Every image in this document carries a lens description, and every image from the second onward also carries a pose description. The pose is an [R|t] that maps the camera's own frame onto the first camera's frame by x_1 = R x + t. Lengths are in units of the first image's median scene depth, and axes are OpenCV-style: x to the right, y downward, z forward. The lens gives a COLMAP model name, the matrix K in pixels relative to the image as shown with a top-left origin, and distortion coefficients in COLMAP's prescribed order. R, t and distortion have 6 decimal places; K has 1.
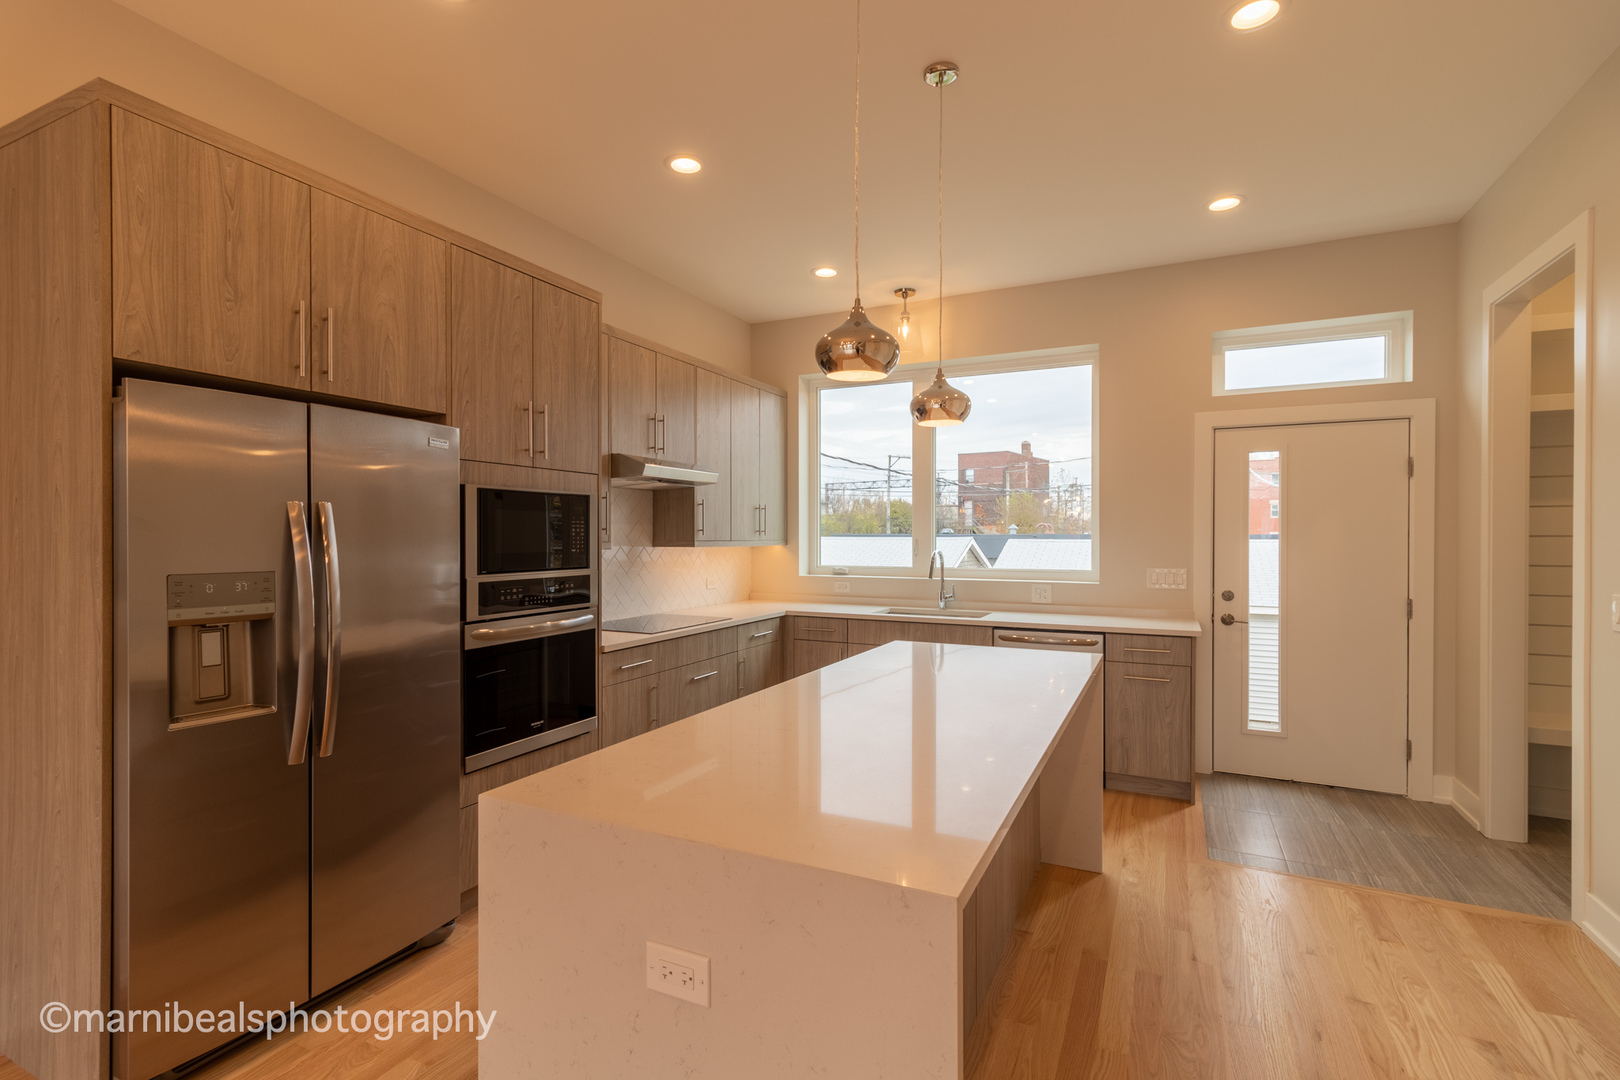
lens RADIAL K [[757.5, 0, 796.5], [0, 757.5, 541.9], [0, 0, 1]] dist [0.002066, -0.001947]
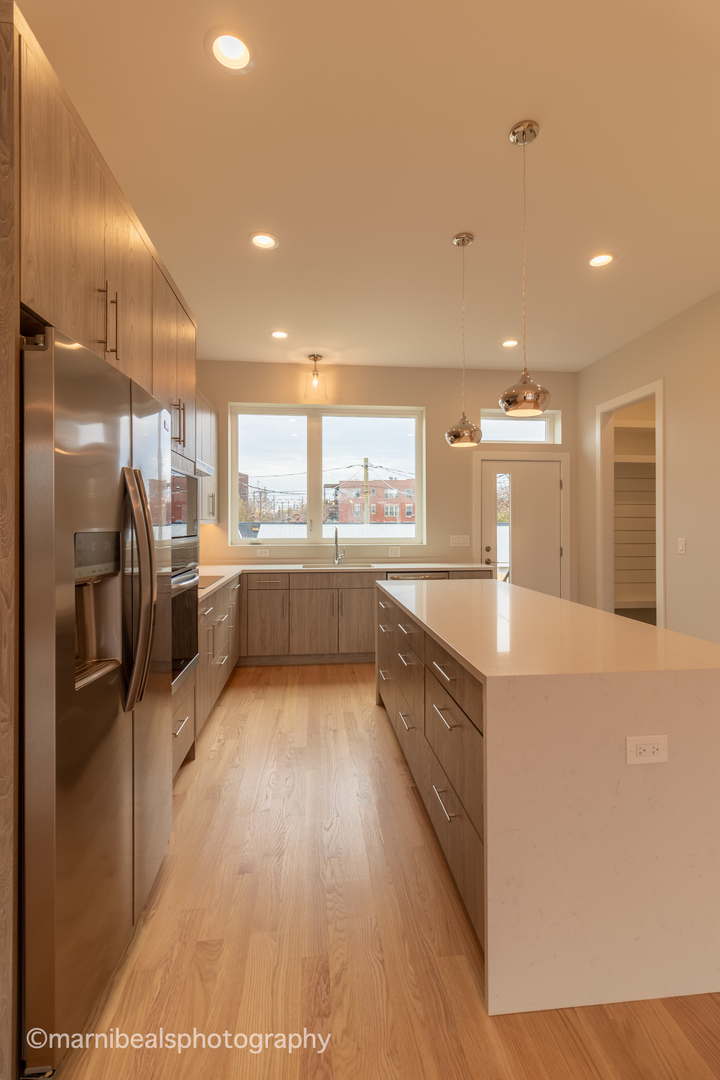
lens RADIAL K [[505.0, 0, 371.1], [0, 505.0, 521.5], [0, 0, 1]] dist [0.002066, -0.001947]
pose [[0.839891, 0.001909, 0.542751, -0.436816], [0.005894, 0.999903, -0.012637, 0.020448], [-0.542723, 0.013813, 0.839798, 0.122351]]
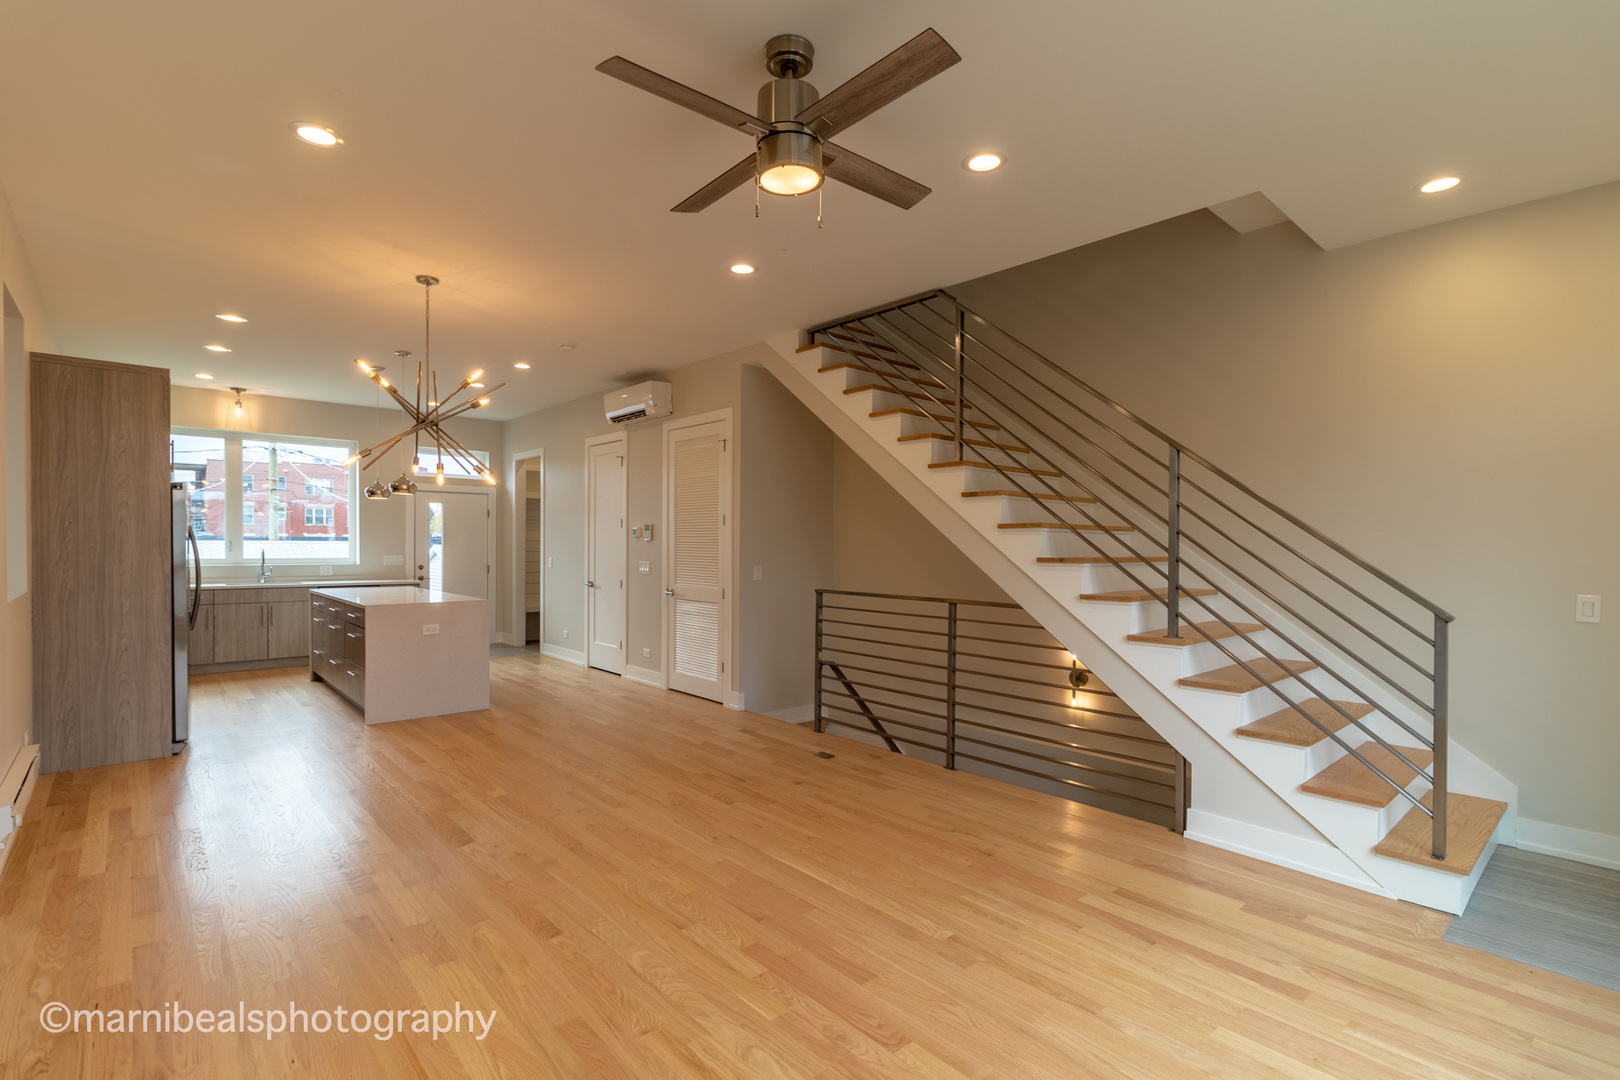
lens RADIAL K [[757.5, 0, 800.1], [0, 757.5, 552.8], [0, 0, 1]] dist [0.002066, -0.001947]
pose [[0.380629, -0.010958, 0.924663, -1.263157], [-0.000707, 0.999926, 0.012141, 0.002475], [-0.924727, -0.005275, 0.380594, -1.029583]]
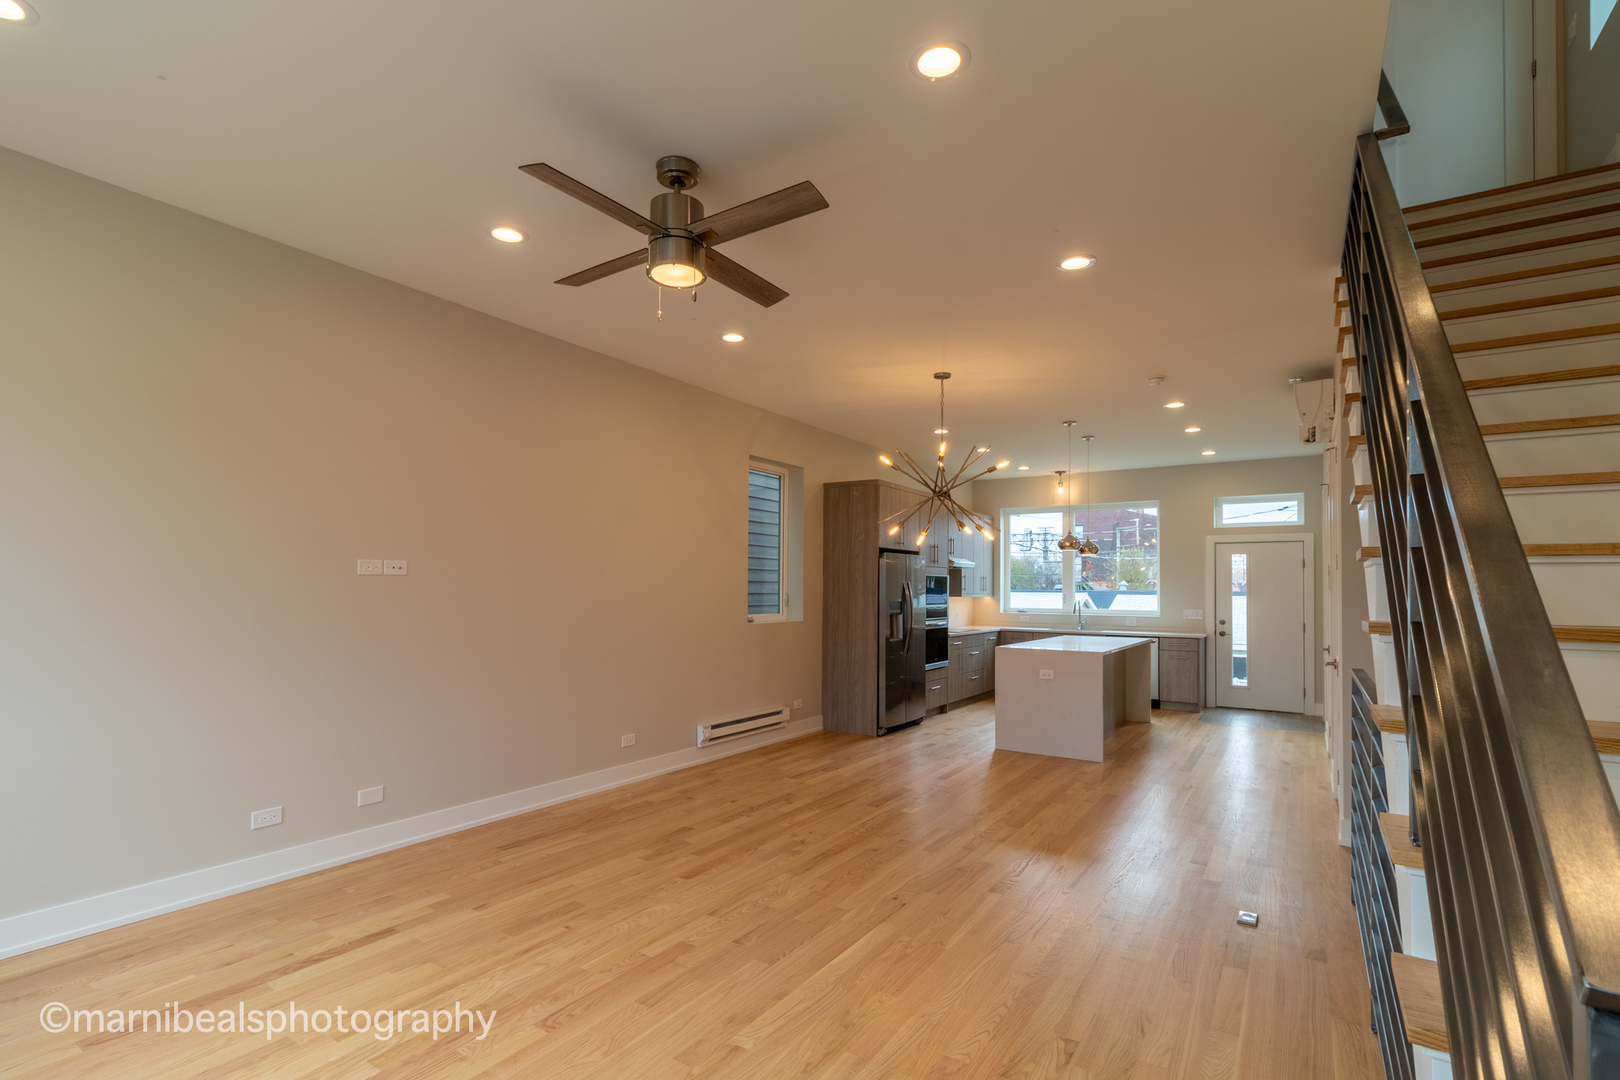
lens RADIAL K [[757.5, 0, 799.3], [0, 757.5, 579.4], [0, 0, 1]] dist [0.002066, -0.001947]
pose [[0.991931, 0.006330, -0.126624, -0.404688], [-0.009026, 0.999744, -0.020729, 0.007443], [0.126460, 0.021705, 0.991734, -1.514618]]
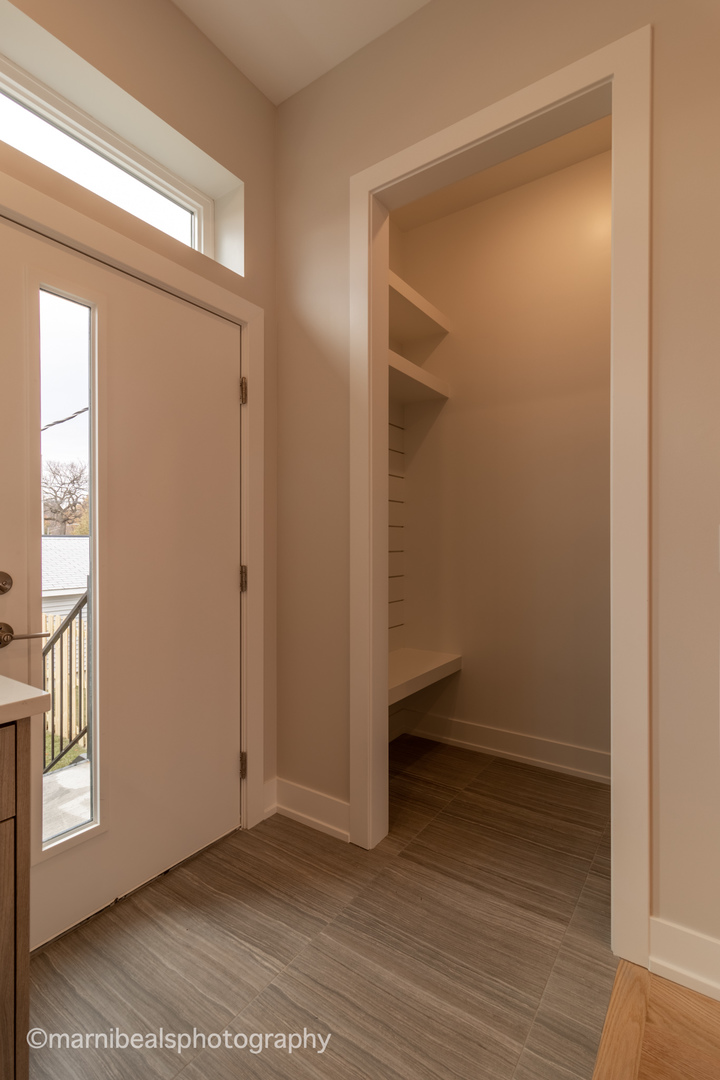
lens RADIAL K [[505.0, 0, 360.3], [0, 505.0, 541.2], [0, 0, 1]] dist [0.002066, -0.001947]
pose [[0.149356, -0.003178, 0.988778, 0.366985], [0.010640, 0.999942, 0.001607, 0.057430], [-0.988726, 0.010281, 0.149381, 0.901026]]
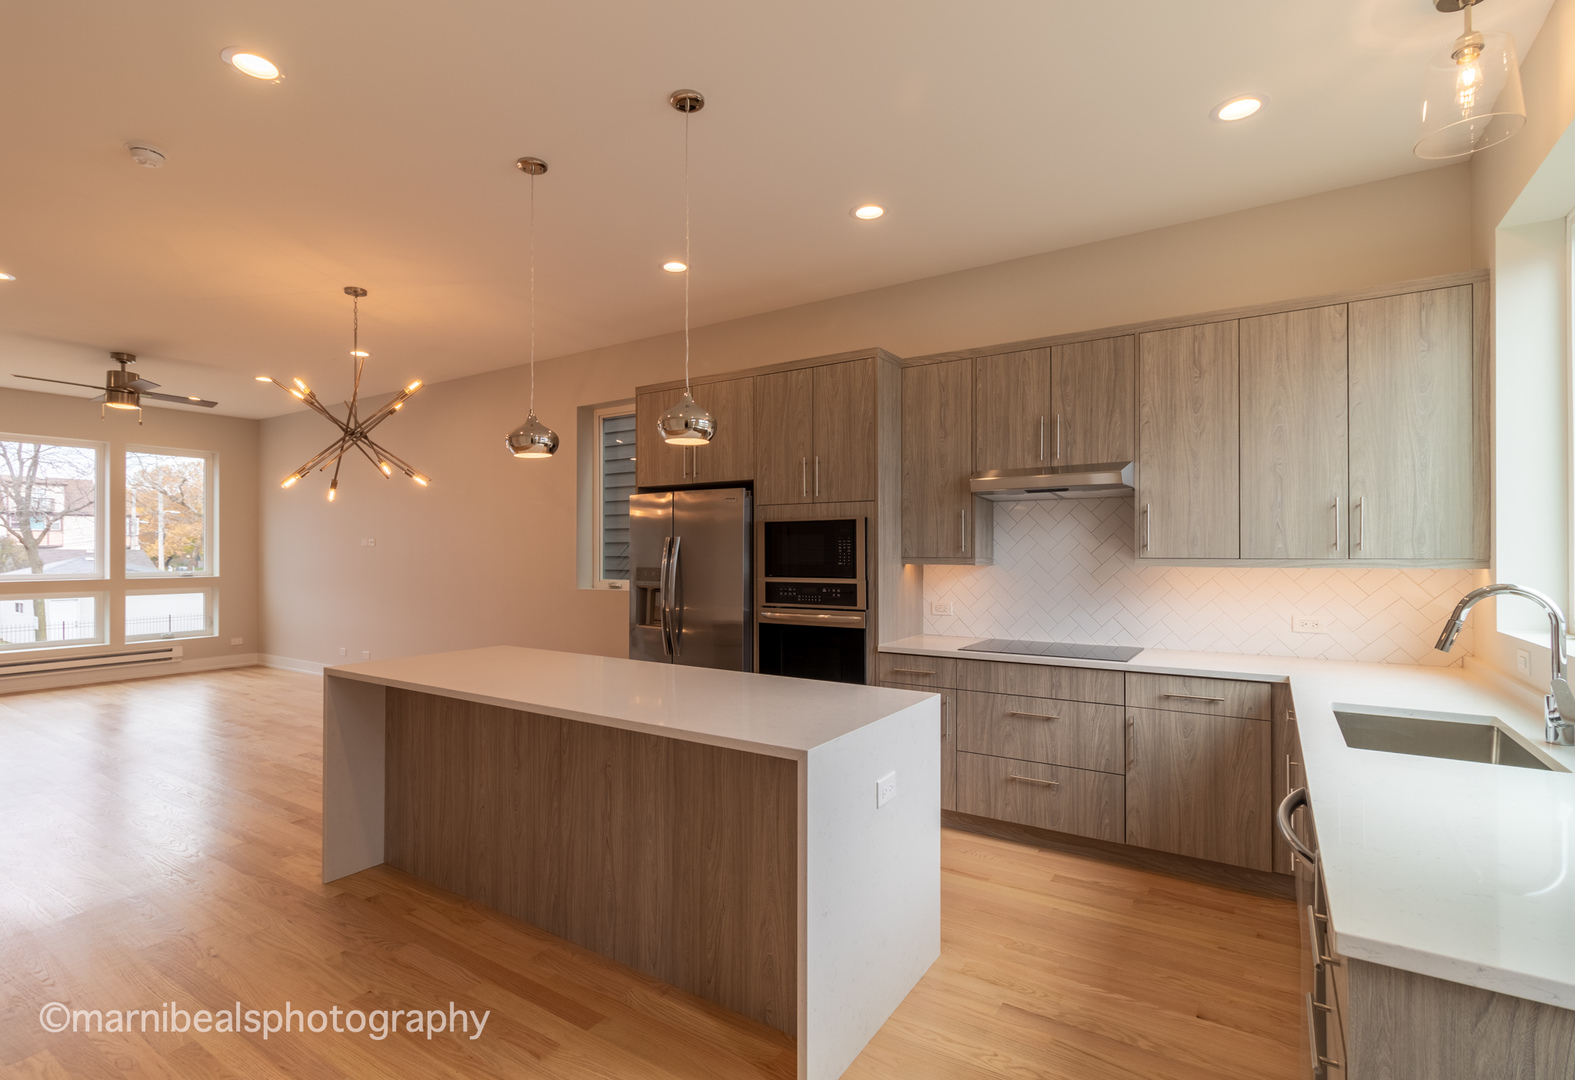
lens RADIAL K [[751.8, 0, 751.8], [0, 751.8, 552.2], [0, 0, 1]] dist [0.007321, 0.000841]
pose [[-0.137301, -0.003916, -0.990522, 0.871025], [-0.008598, 0.999959, -0.002761, -0.002810], [0.990492, 0.008138, -0.137329, 0.904960]]
